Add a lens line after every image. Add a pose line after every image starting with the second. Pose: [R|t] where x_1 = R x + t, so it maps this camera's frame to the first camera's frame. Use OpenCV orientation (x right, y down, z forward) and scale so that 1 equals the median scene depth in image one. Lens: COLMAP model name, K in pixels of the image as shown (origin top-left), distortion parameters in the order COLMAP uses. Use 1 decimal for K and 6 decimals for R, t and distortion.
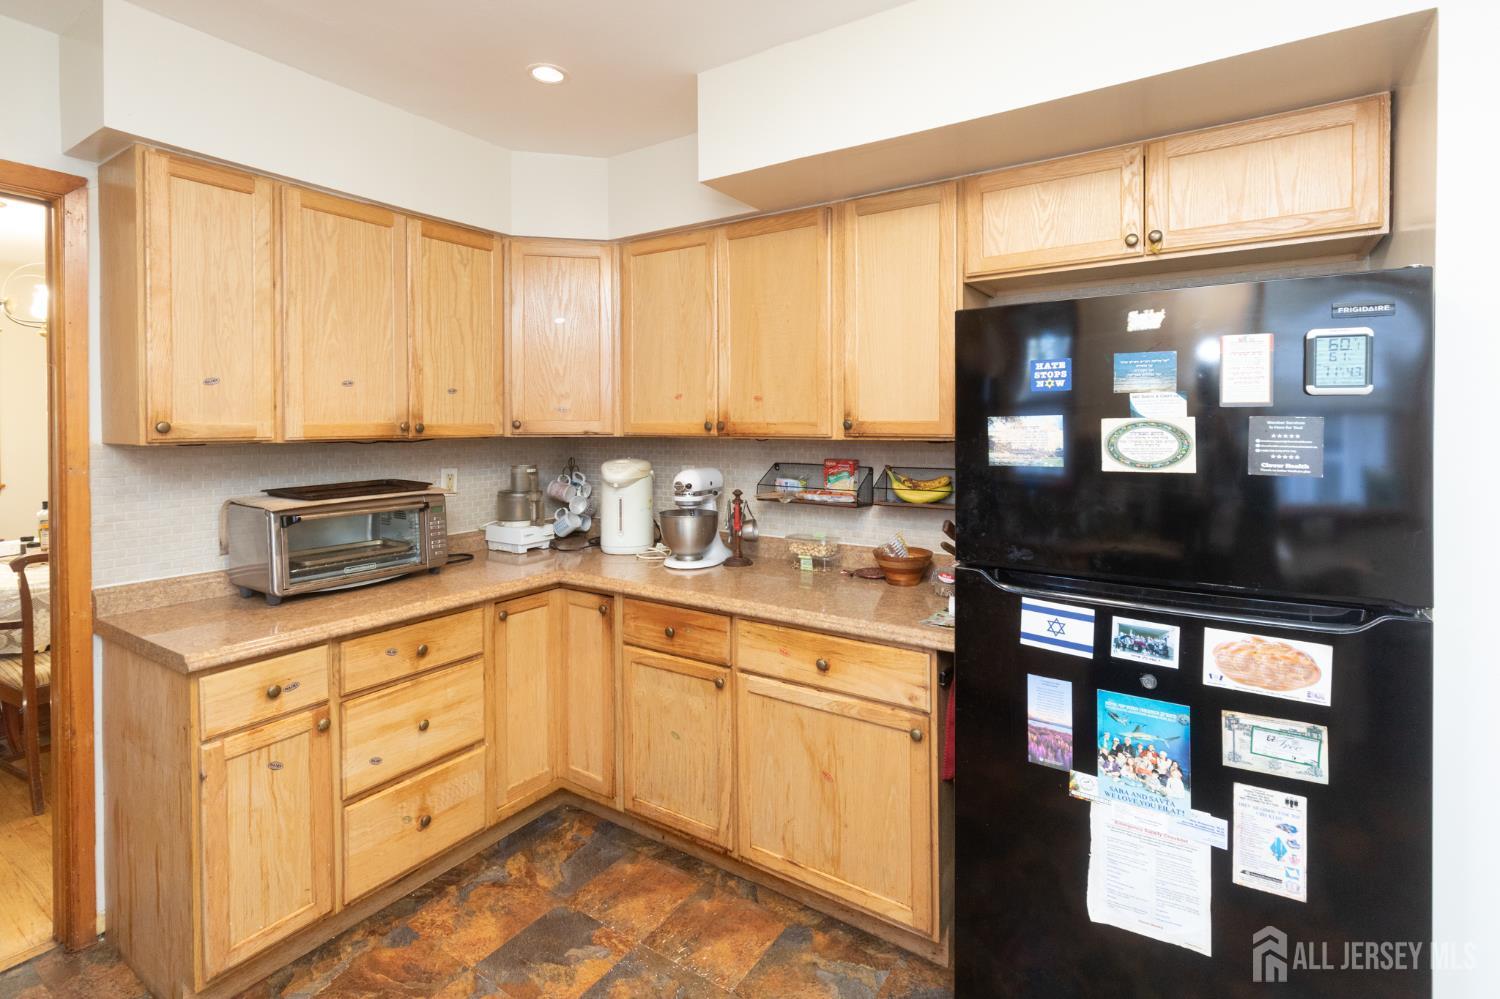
lens RADIAL K [[688.1, 0, 758.6], [0, 688.1, 434.5], [0, 0, 1]] dist [0.004298, 0.000495]
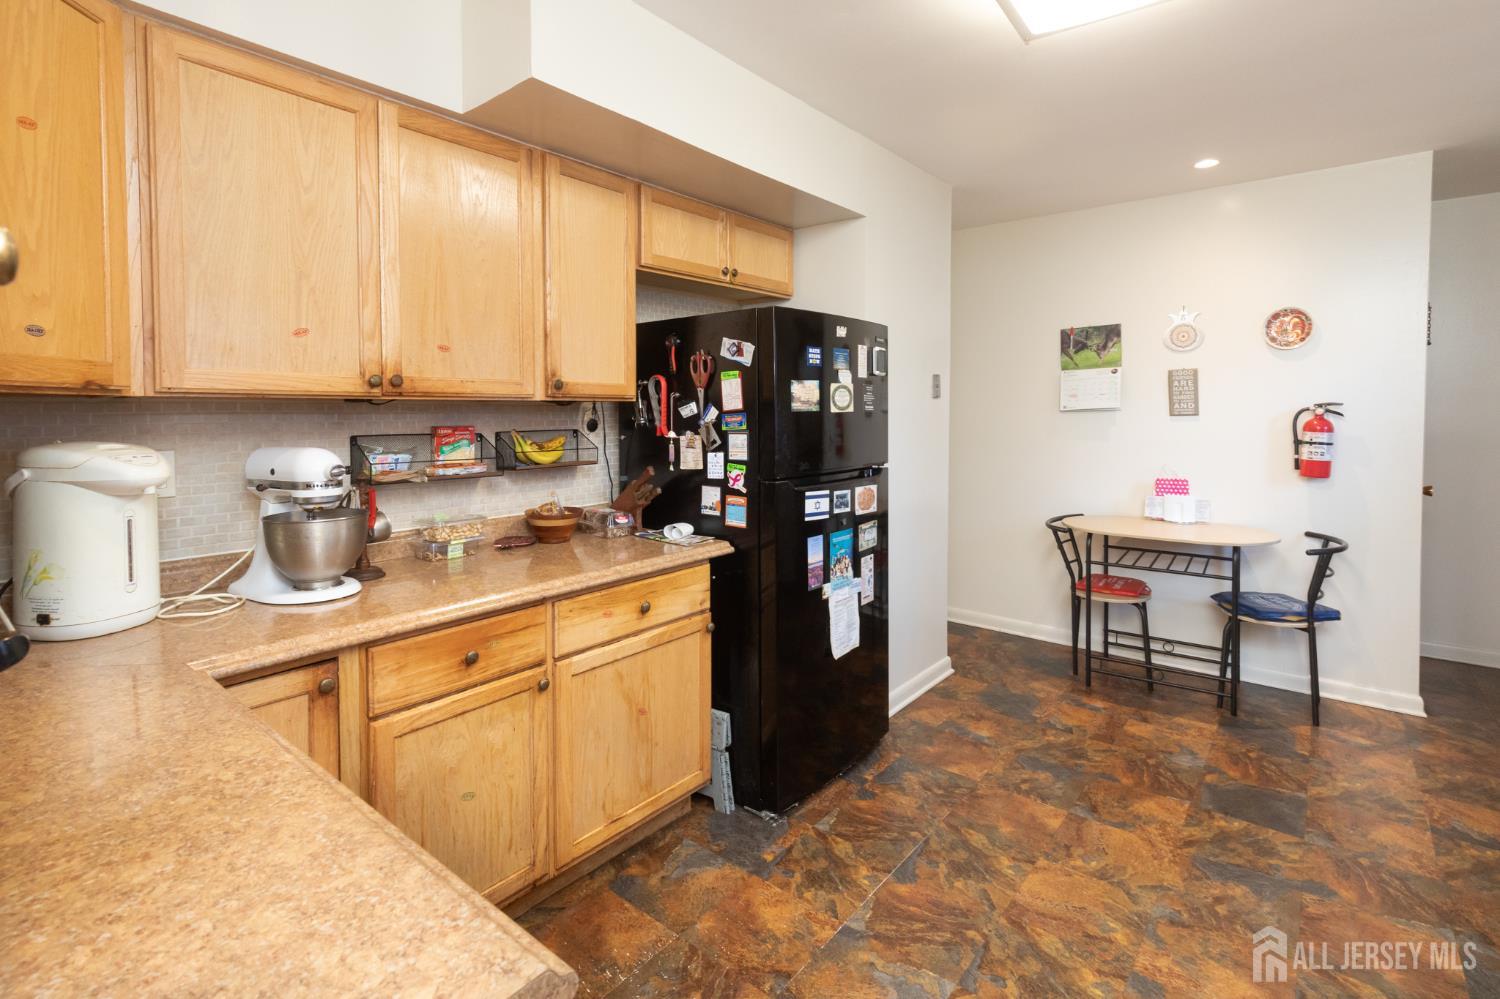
lens RADIAL K [[705.8, 0, 748.5], [0, 705.8, 431.5], [0, 0, 1]] dist [0.002824, 0.000325]
pose [[0.121713, -0.029758, 0.992119, -0.955773], [0.019411, 0.999431, 0.027596, 0.033752], [-0.992376, 0.015899, 0.122221, 0.693902]]
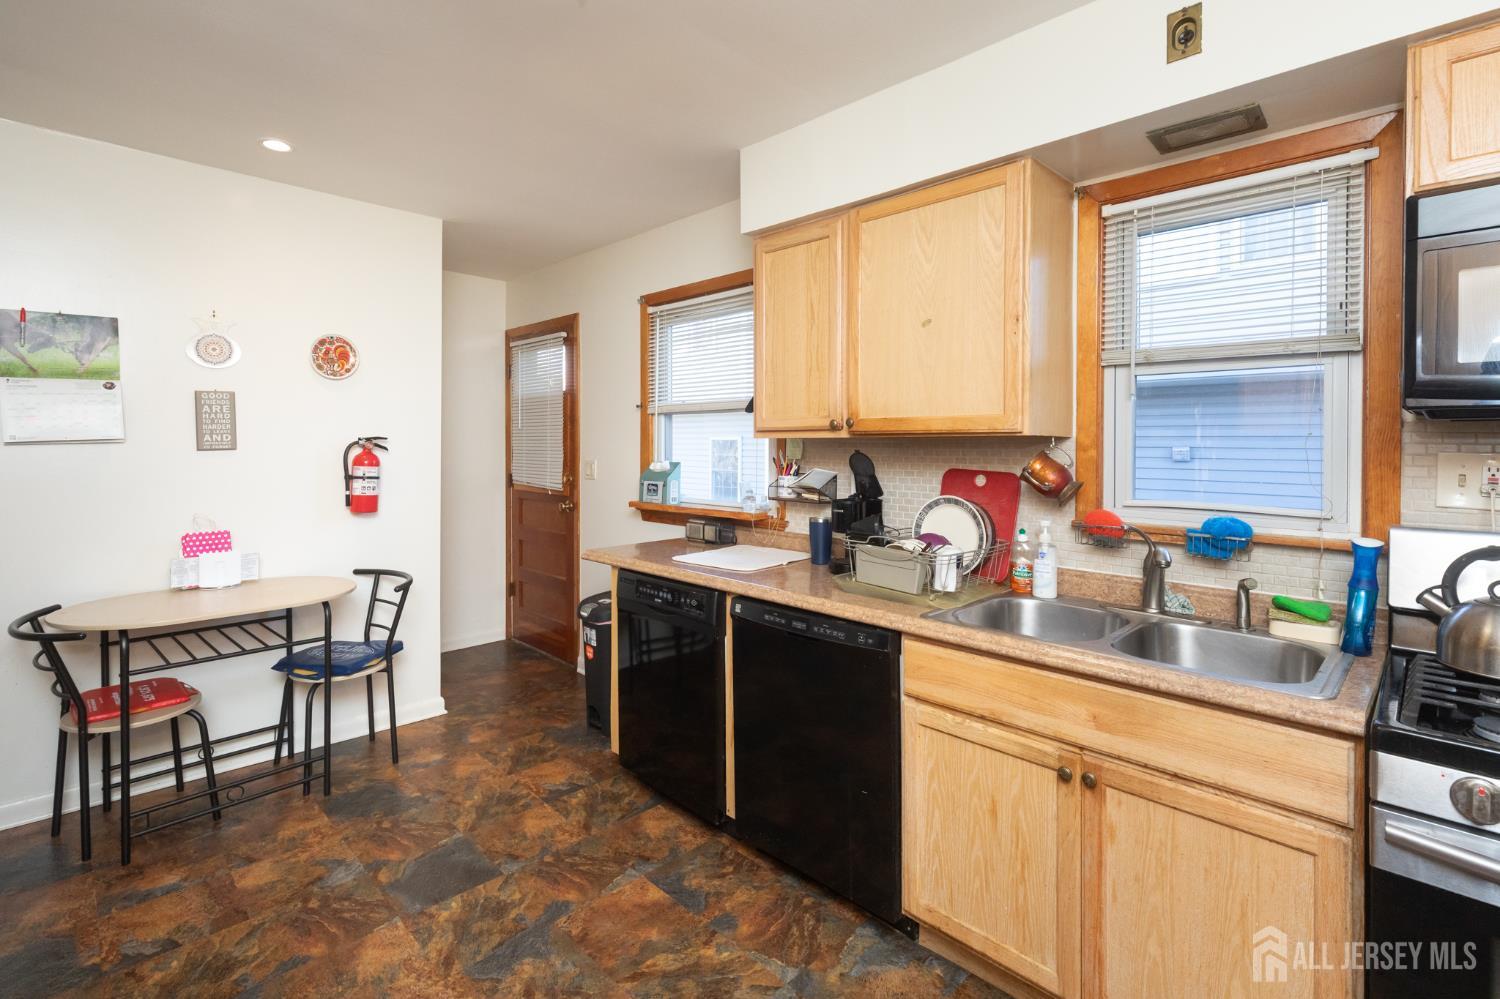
lens RADIAL K [[698.4, 0, 748.9], [0, 698.4, 451.3], [0, 0, 1]] dist [0.001698, 0.000267]
pose [[-0.974485, -0.007644, 0.224324, -0.343749], [-0.001845, 0.999659, 0.026050, 0.027960], [-0.224446, 0.024972, -0.974166, 0.957025]]
